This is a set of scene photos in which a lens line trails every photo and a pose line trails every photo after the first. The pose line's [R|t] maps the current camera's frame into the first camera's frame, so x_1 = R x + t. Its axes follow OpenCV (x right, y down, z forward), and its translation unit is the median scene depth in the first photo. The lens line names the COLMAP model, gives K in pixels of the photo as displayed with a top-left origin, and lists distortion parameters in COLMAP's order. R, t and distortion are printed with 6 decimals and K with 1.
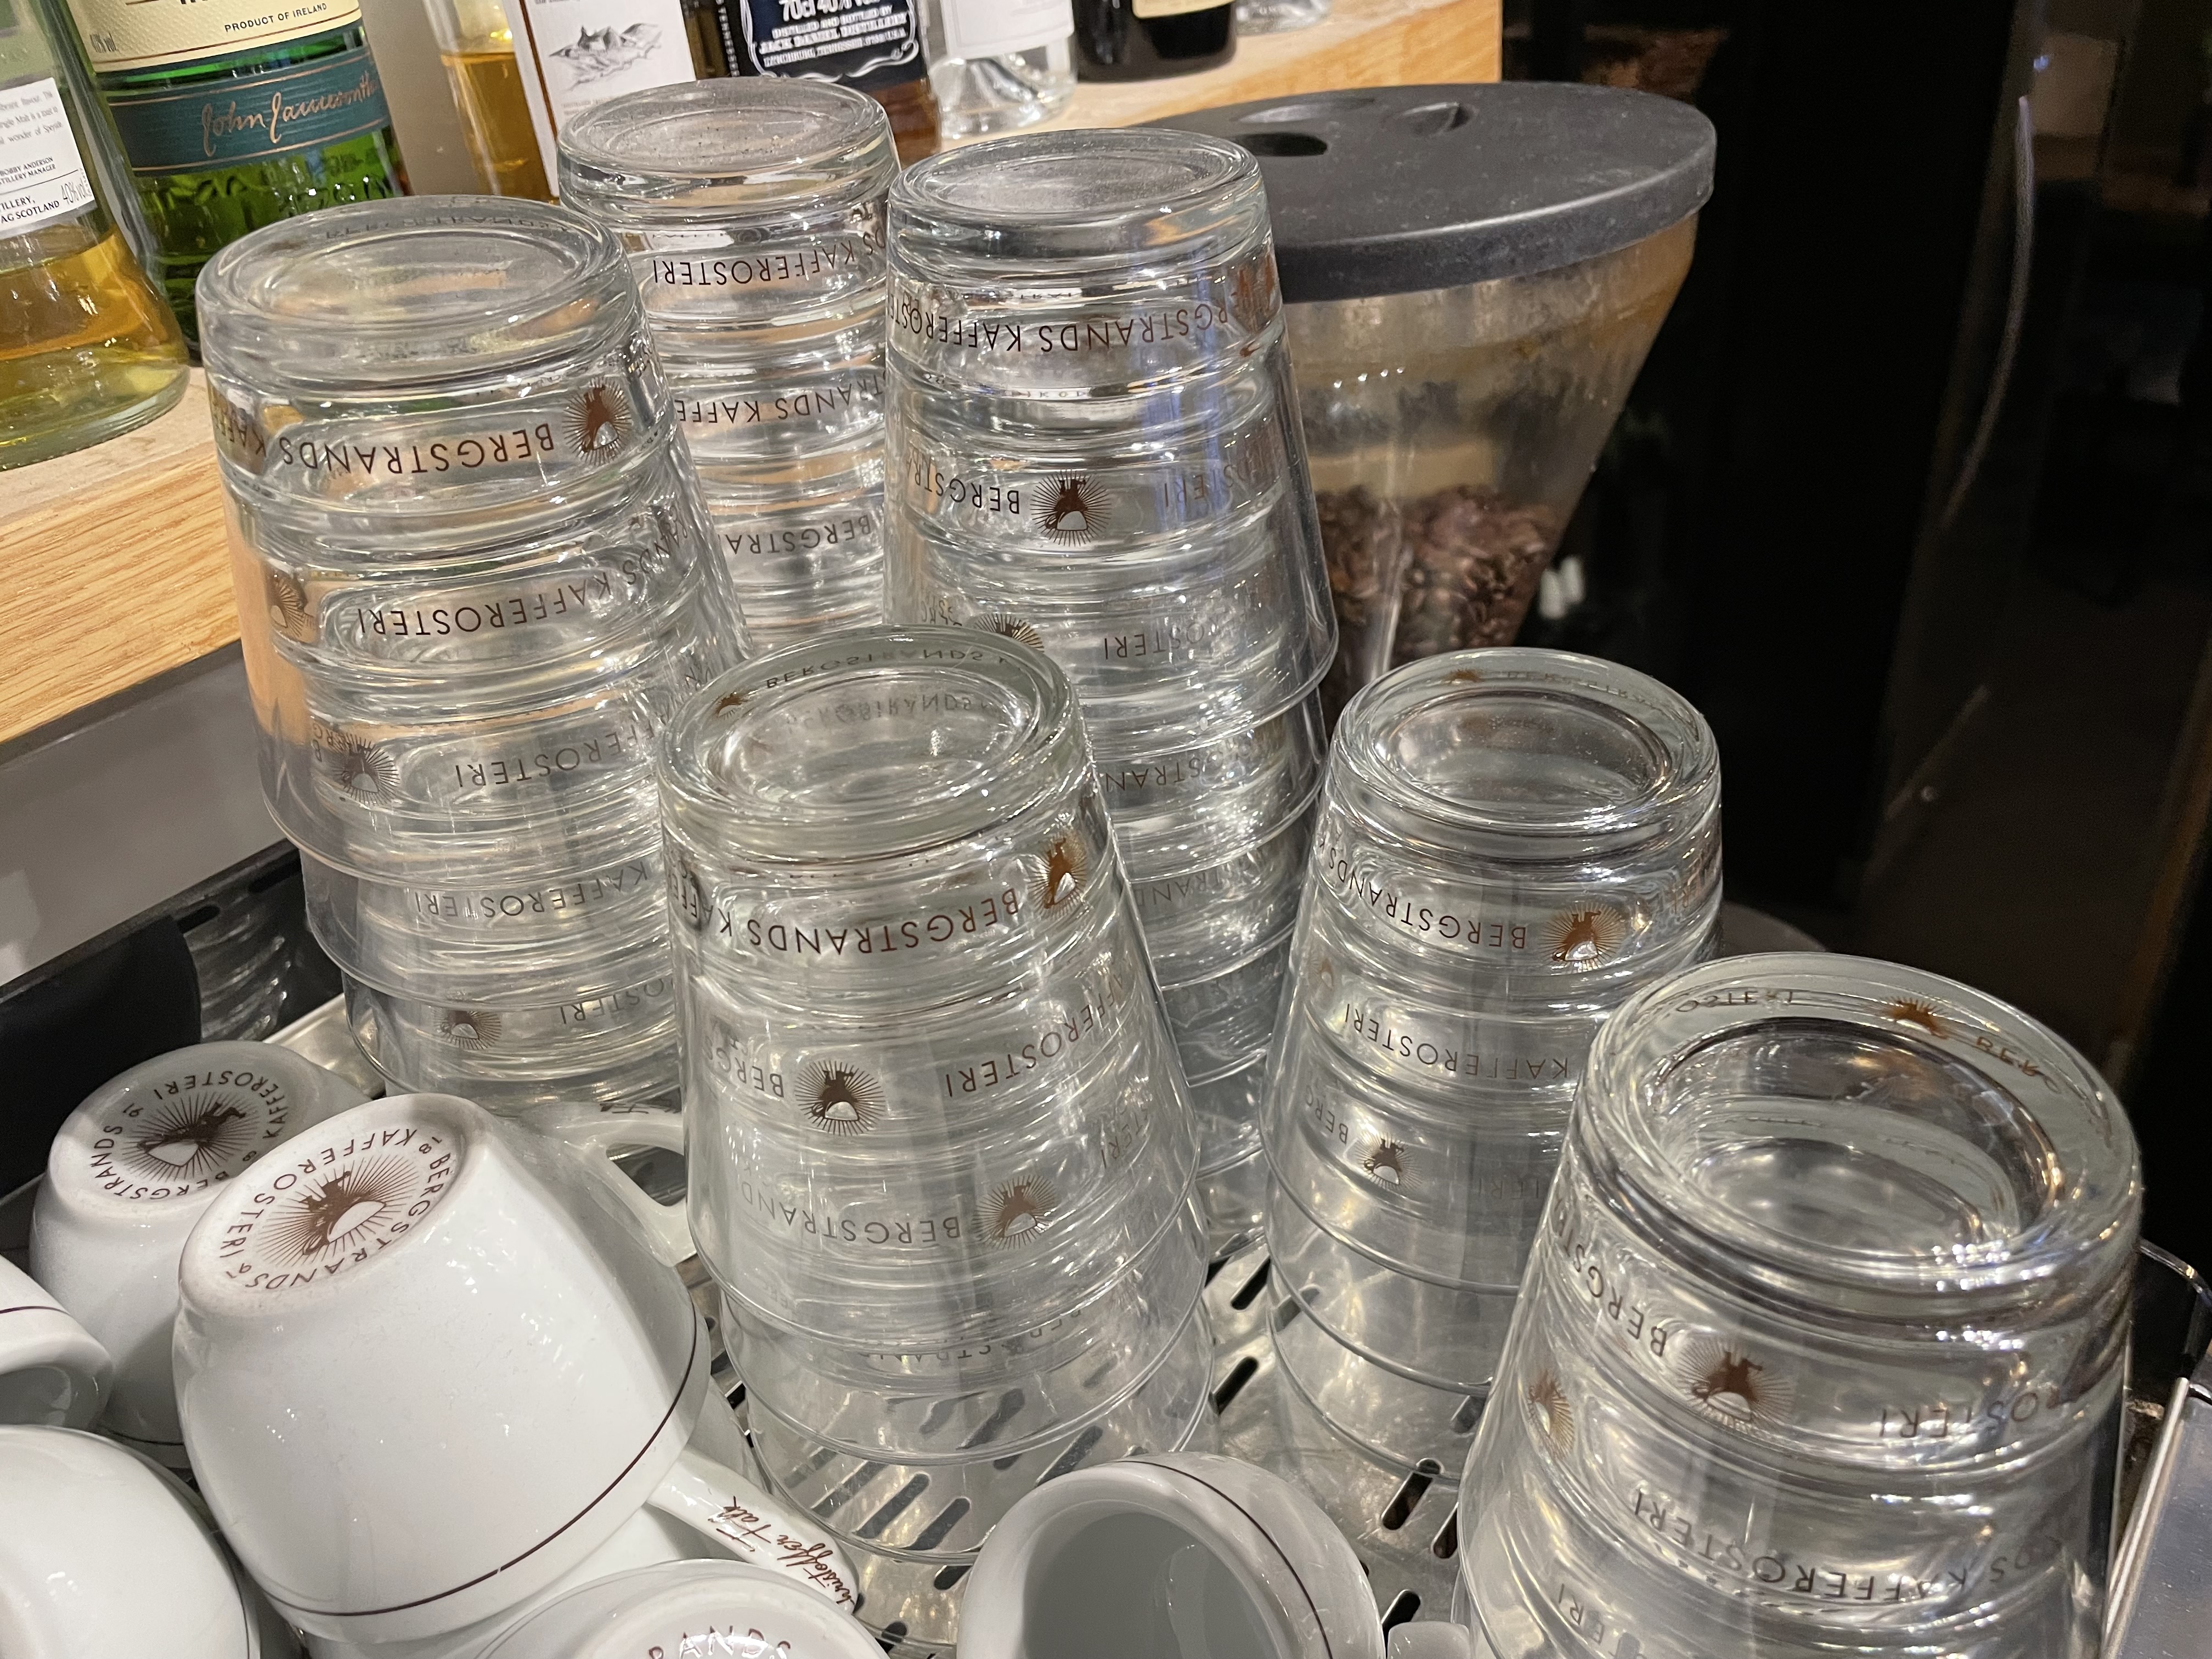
lens RADIAL K [[1683.3, 0, 1090.3], [0, 1683.3, 859.2], [0, 0, 1]] dist [0.053948, -0.103247]
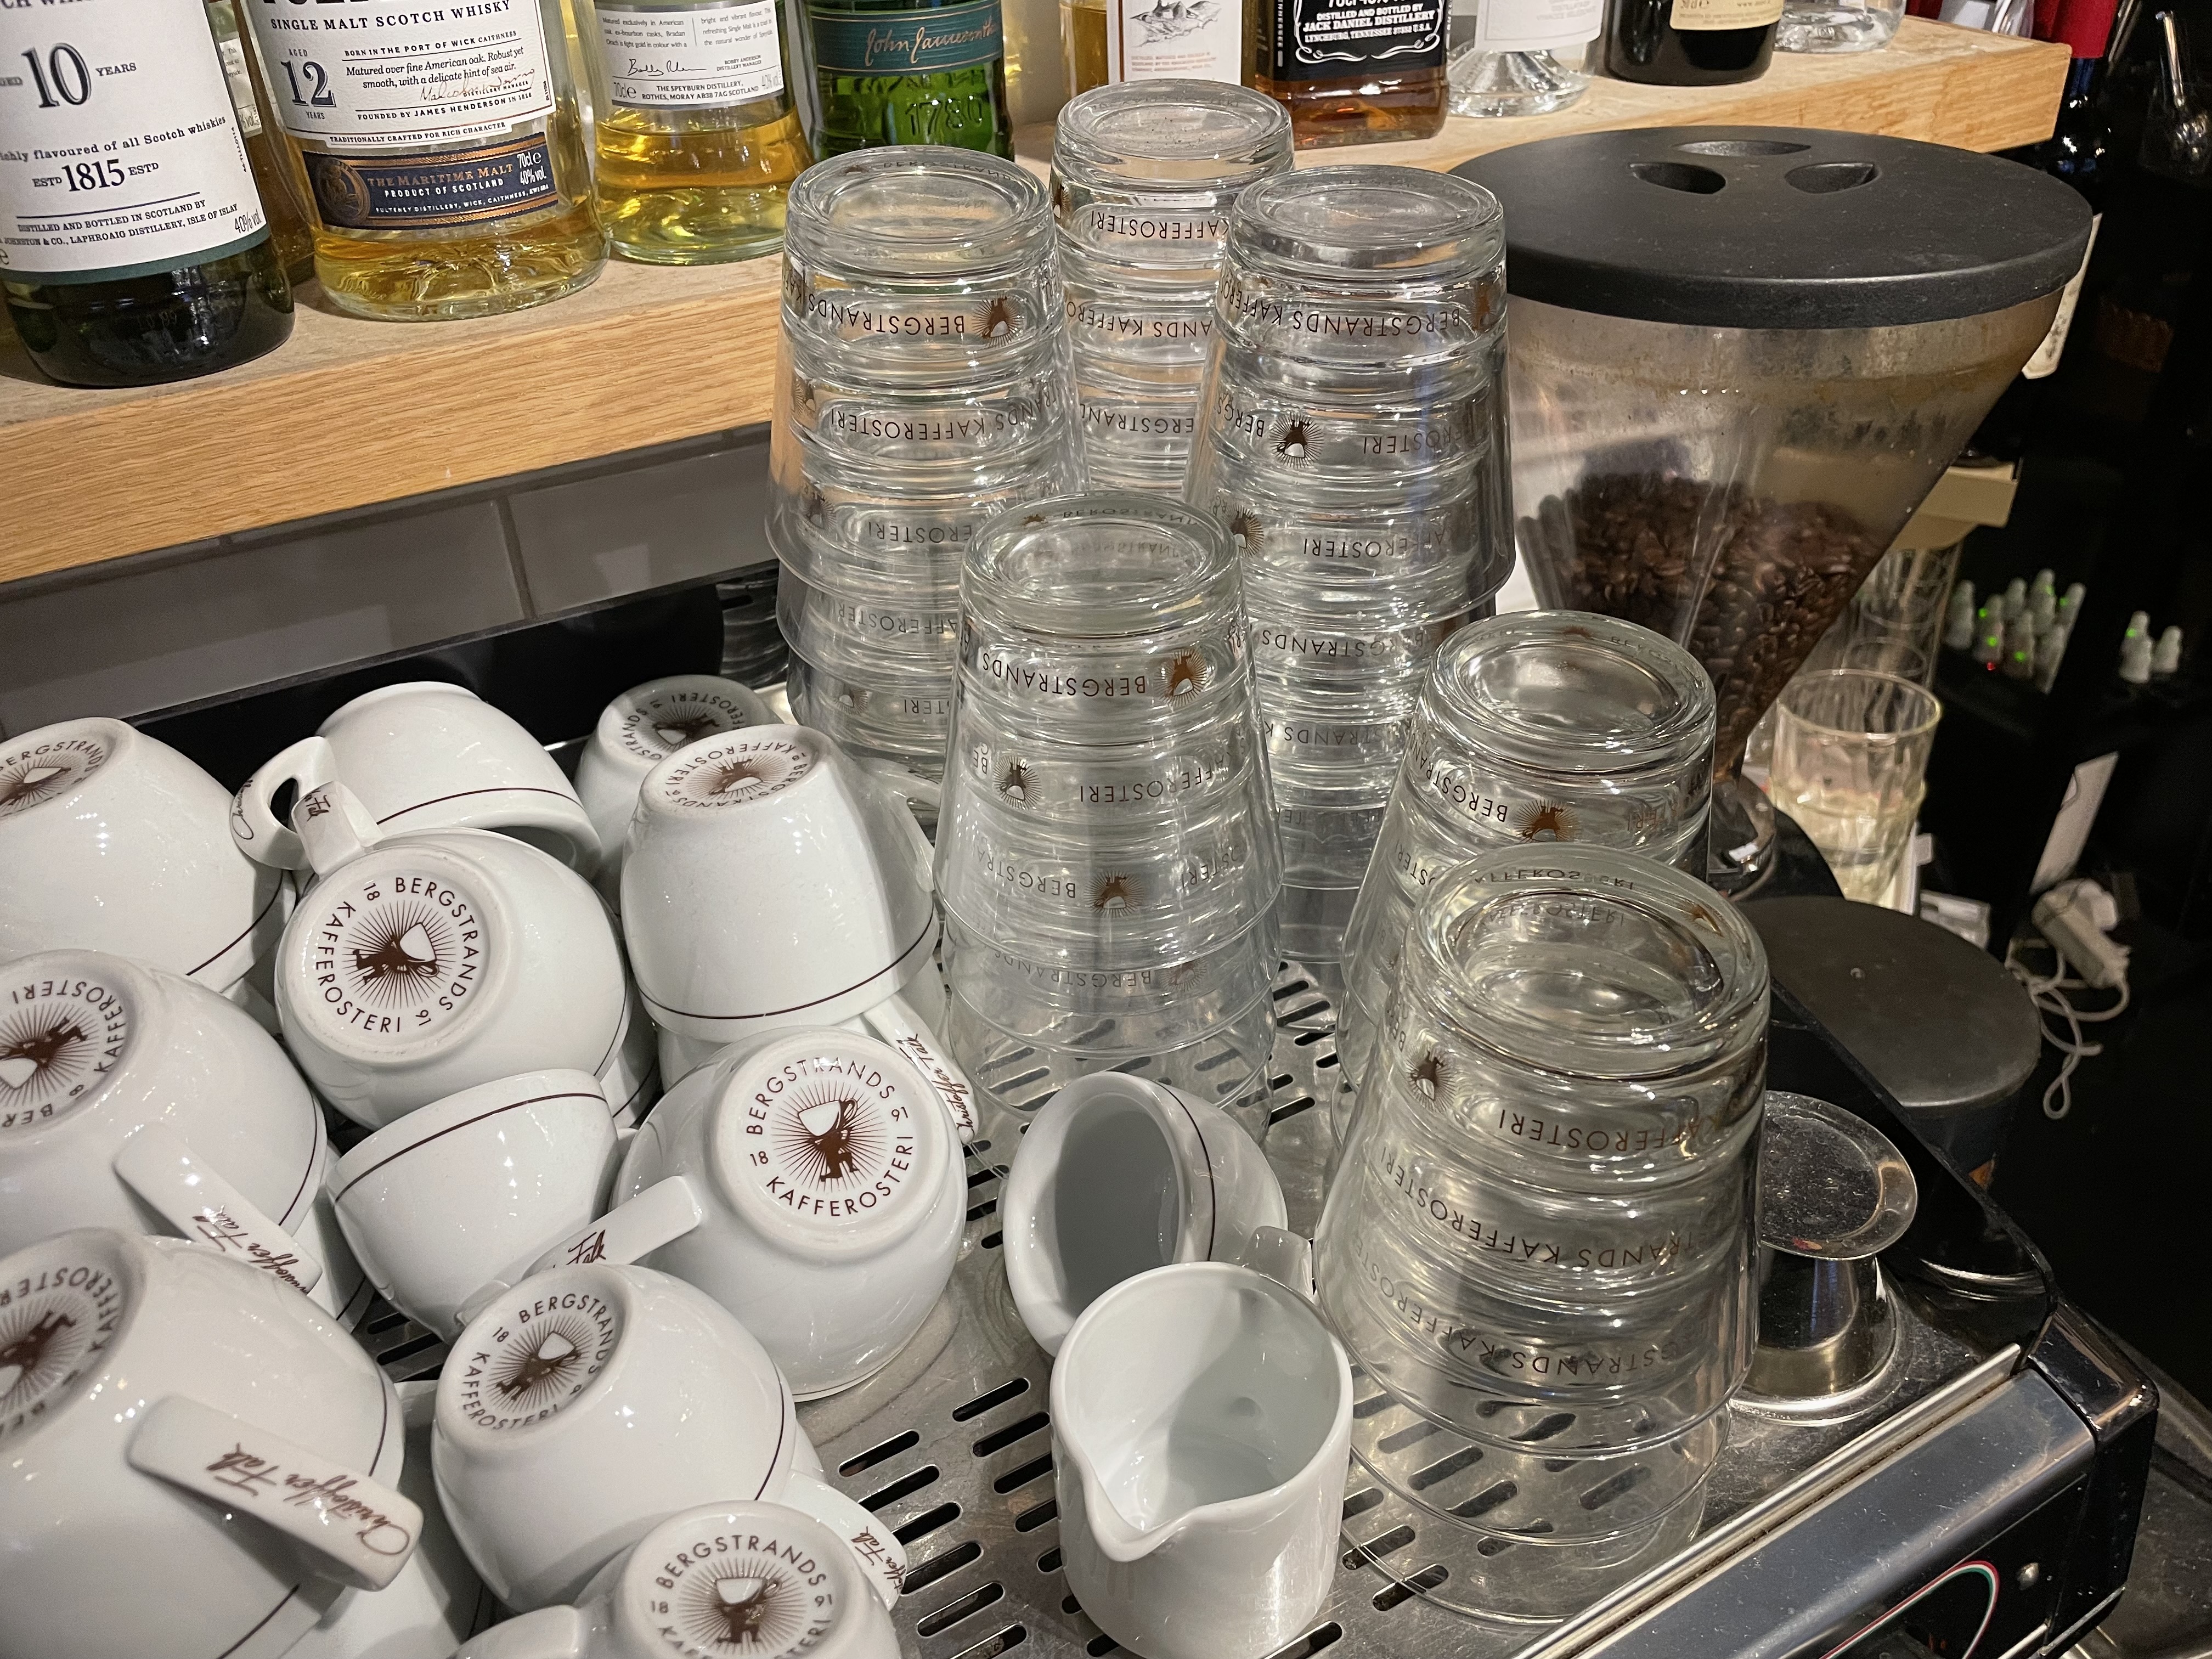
lens RADIAL K [[1683.3, 0, 1090.3], [0, 1683.3, 859.2], [0, 0, 1]] dist [0.053948, -0.103247]
pose [[0.913469, 0.281864, -0.293473, 0.268550], [-0.262974, 0.959308, 0.102824, 0.022411], [0.310514, -0.016750, 0.950421, -0.315967]]
